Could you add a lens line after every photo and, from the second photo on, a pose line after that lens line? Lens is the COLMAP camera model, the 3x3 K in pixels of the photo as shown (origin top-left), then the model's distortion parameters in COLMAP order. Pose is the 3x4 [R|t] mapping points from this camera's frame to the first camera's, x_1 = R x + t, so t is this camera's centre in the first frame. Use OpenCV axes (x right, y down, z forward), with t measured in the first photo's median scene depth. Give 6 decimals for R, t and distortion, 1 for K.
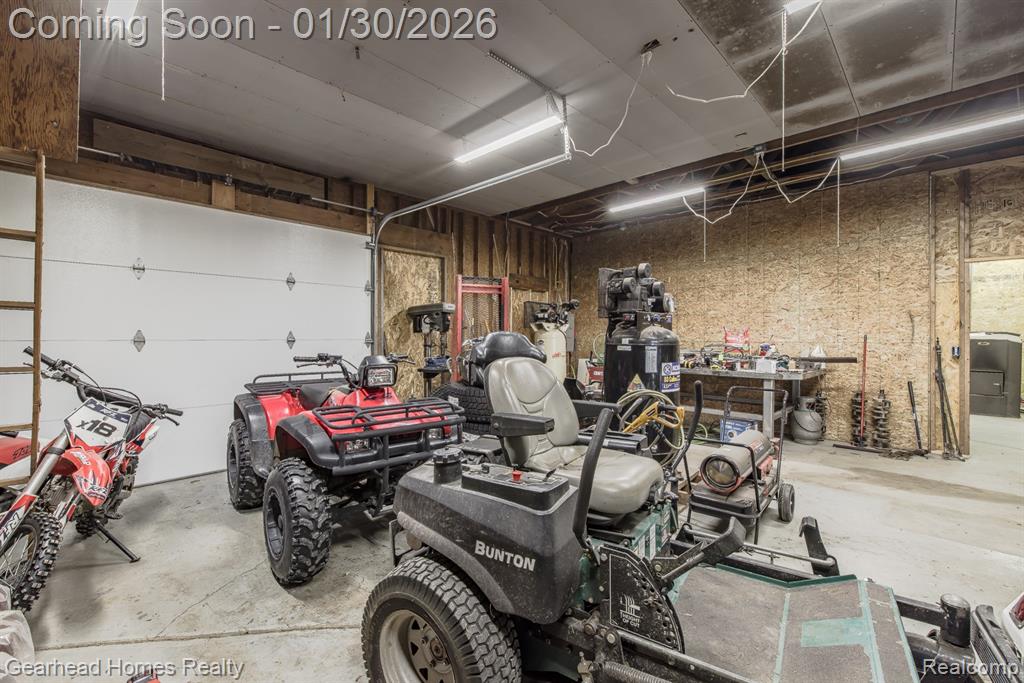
lens RADIAL K [[444.2, 0, 512.0], [0, 444.2, 341.5], [0, 0, 1]] dist [0.001090, -0.000178]
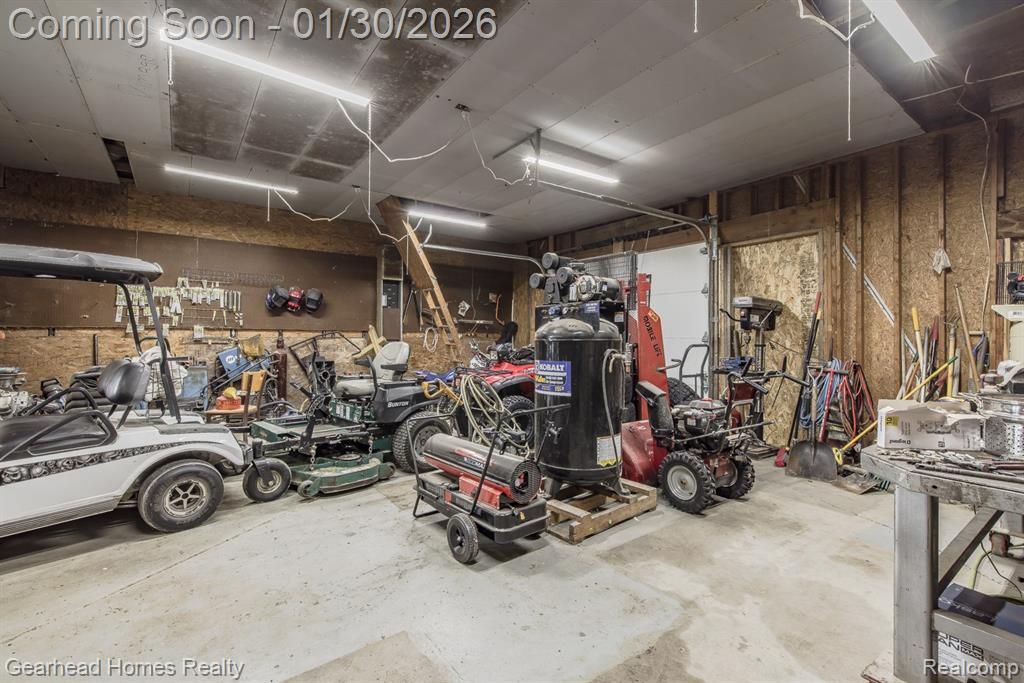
lens RADIAL K [[433.5, 0, 503.7], [0, 433.5, 339.9], [0, 0, 1]] dist [0.001471, -0.000491]
pose [[-0.165173, 0.004196, -0.986256, 1.021692], [-0.014623, 0.999871, 0.006703, 0.000876], [0.986156, 0.015529, -0.165090, 0.887622]]
